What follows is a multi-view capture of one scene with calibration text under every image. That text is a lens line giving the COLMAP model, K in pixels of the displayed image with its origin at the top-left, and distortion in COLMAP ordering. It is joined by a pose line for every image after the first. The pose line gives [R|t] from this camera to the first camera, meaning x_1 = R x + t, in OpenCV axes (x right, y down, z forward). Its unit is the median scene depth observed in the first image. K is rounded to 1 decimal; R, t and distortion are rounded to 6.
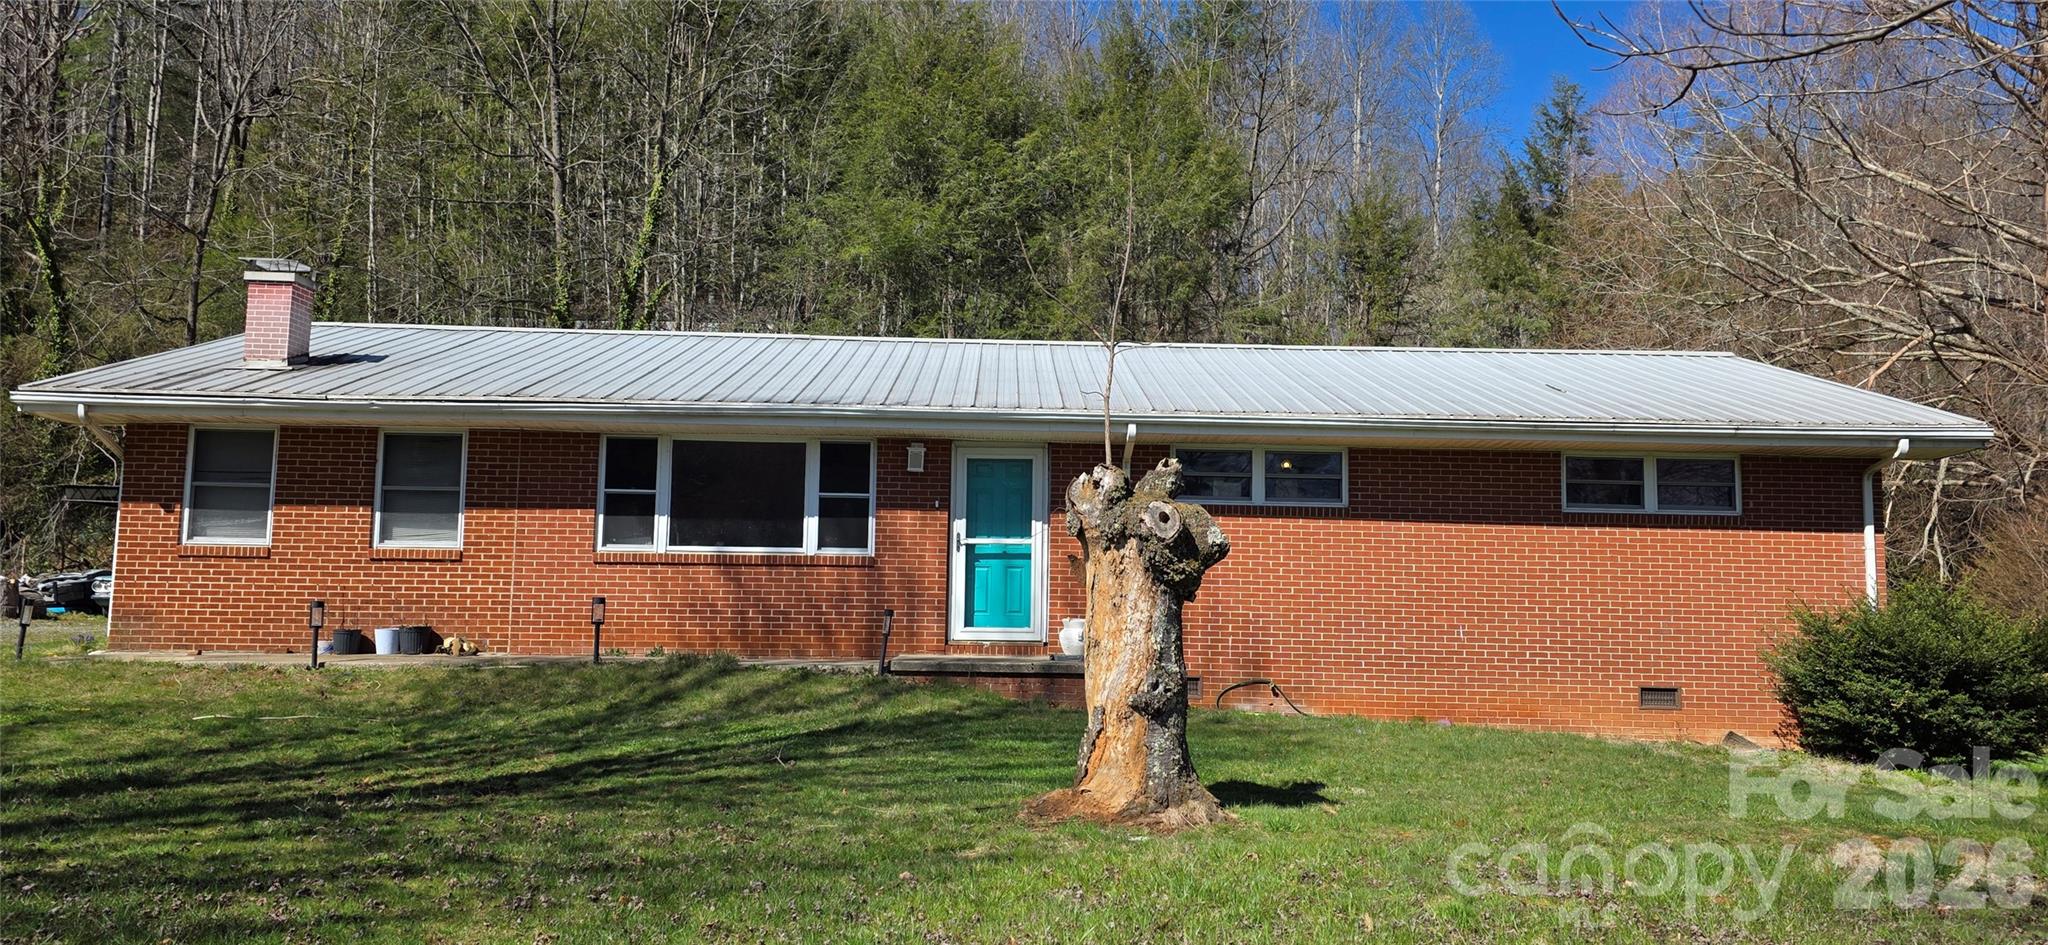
lens RADIAL K [[1595.5, 0, 1024.0], [0, 1595.5, 472.5], [0, 0, 1]] dist [0.134043, -0.180310]
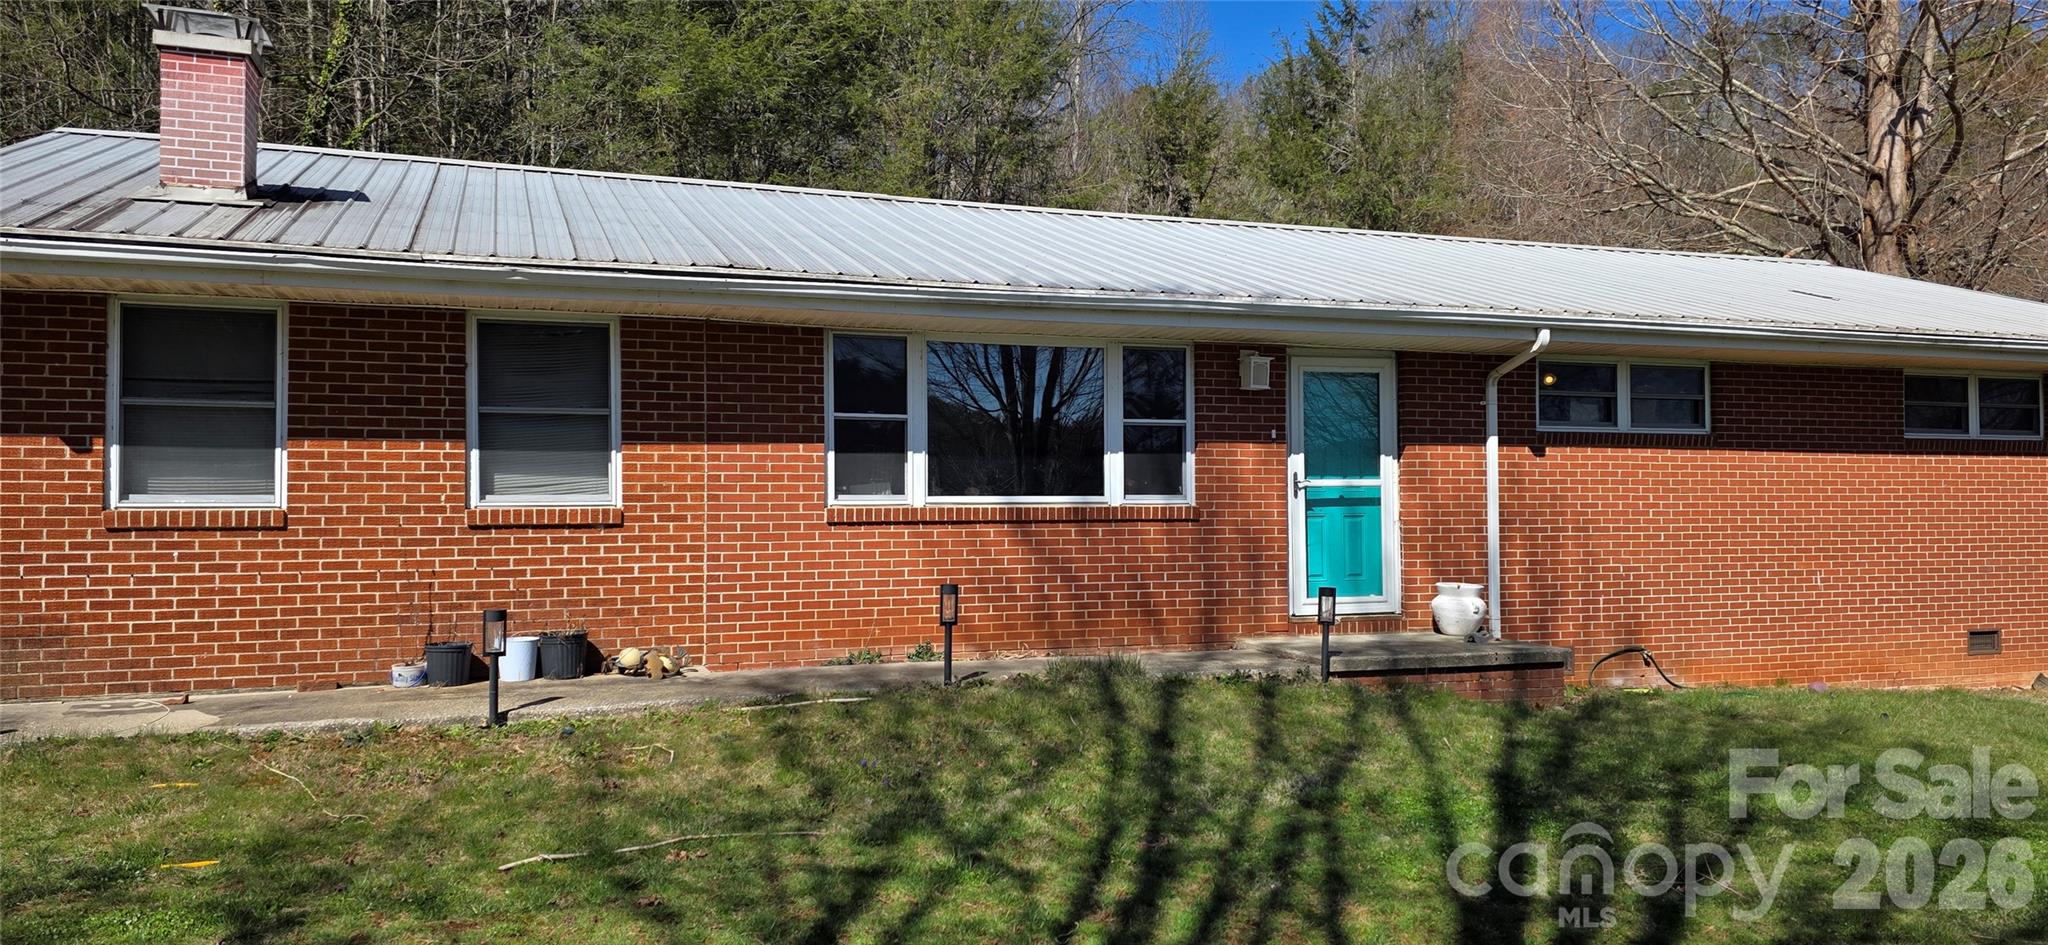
lens RADIAL K [[1595.5, 0, 1024.0], [0, 1595.5, 472.5], [0, 0, 1]] dist [0.134043, -0.180310]
pose [[0.922920, -0.014622, 0.384715, -0.444679], [-0.014234, 0.997299, 0.072051, -0.014022], [-0.384729, -0.071973, 0.920219, 0.358894]]
